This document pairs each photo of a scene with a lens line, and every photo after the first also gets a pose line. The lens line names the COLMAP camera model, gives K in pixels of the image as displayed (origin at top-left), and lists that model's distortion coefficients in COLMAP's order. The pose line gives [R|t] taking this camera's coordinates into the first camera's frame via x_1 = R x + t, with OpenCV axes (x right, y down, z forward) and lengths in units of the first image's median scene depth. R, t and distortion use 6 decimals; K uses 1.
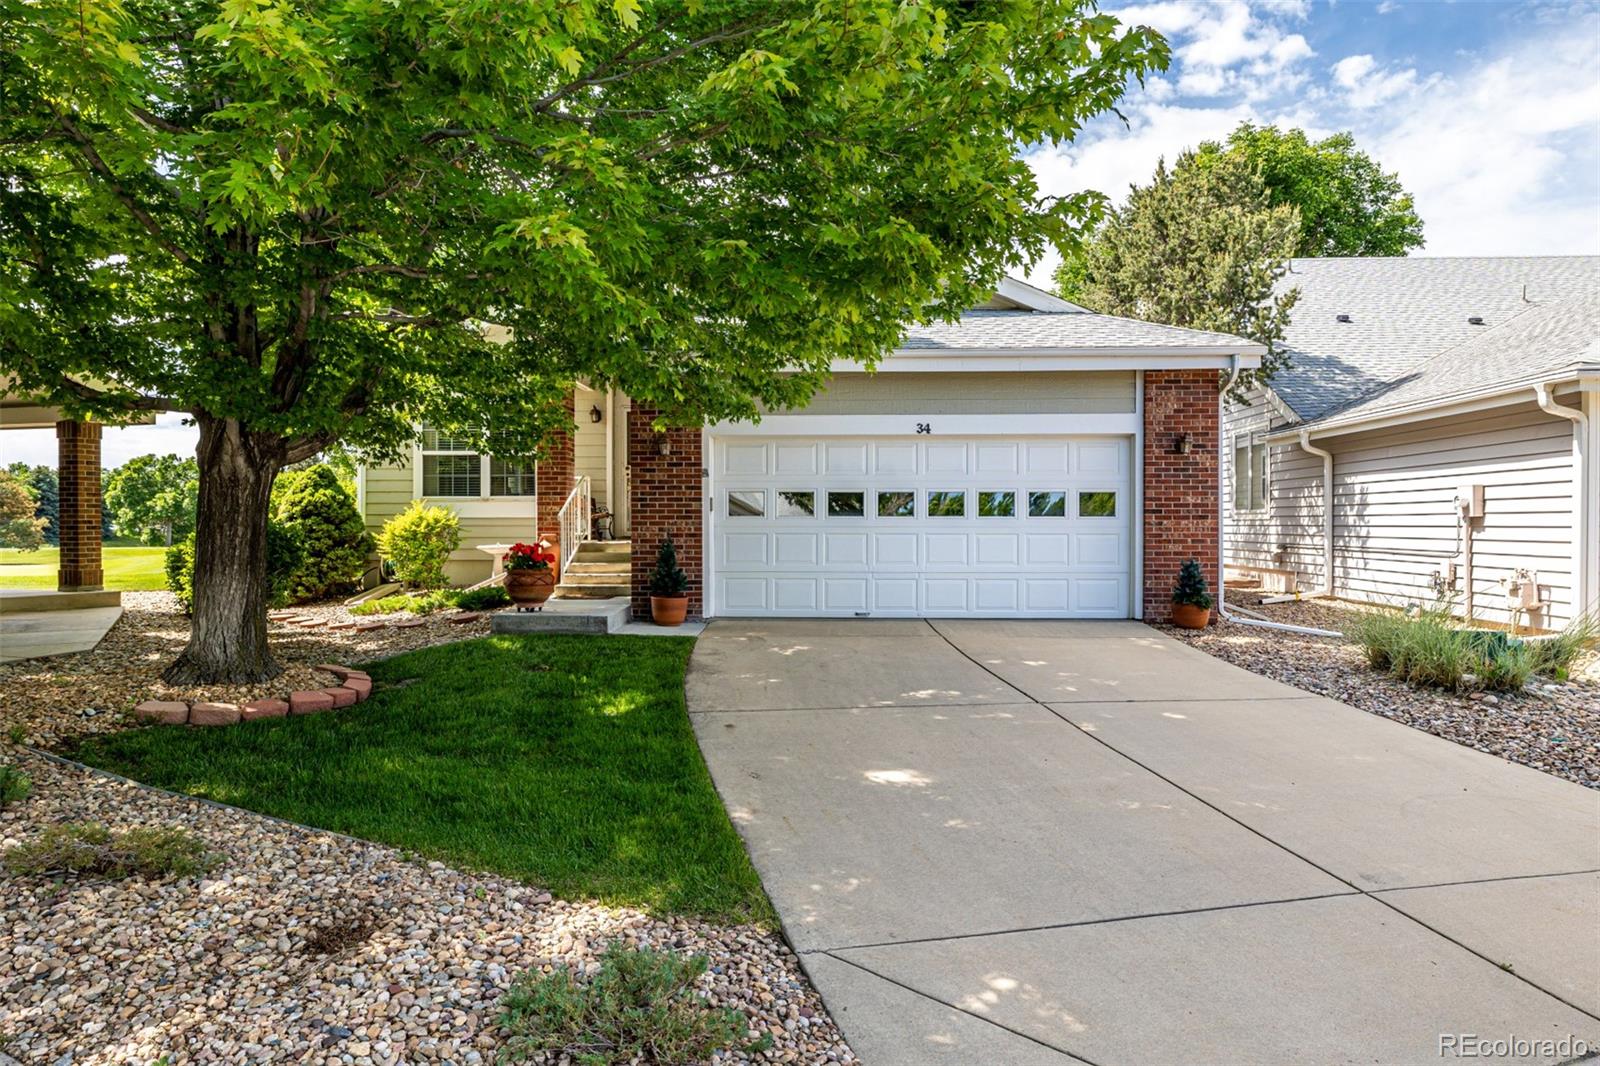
lens RADIAL K [[926.9, 0, 804.2], [0, 926.9, 533.7], [0, 0, 1]] dist [-0.002740, -0.000487]
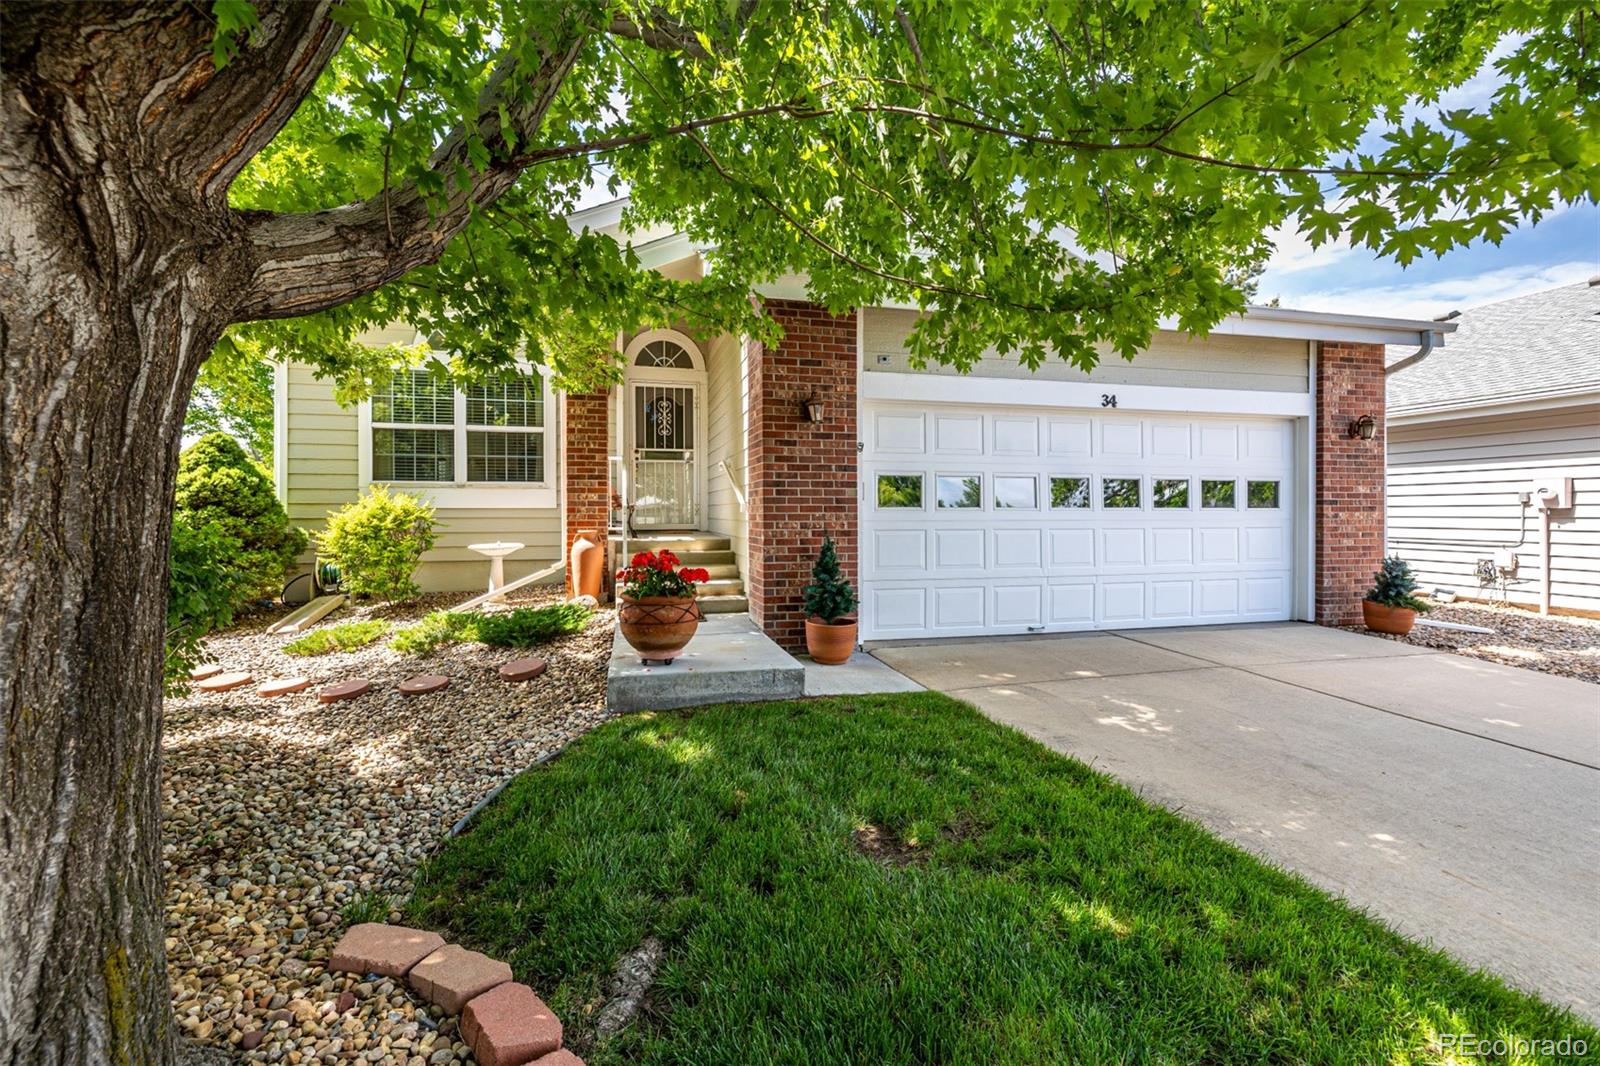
lens RADIAL K [[676.8, 0, 796.1], [0, 676.8, 520.6], [0, 0, 1]] dist [-0.000544, -0.000167]
pose [[0.966889, -0.004395, 0.255161, -0.286702], [0.003183, 0.999982, 0.005161, -0.011174], [-0.255179, -0.004178, 0.966885, 0.483690]]
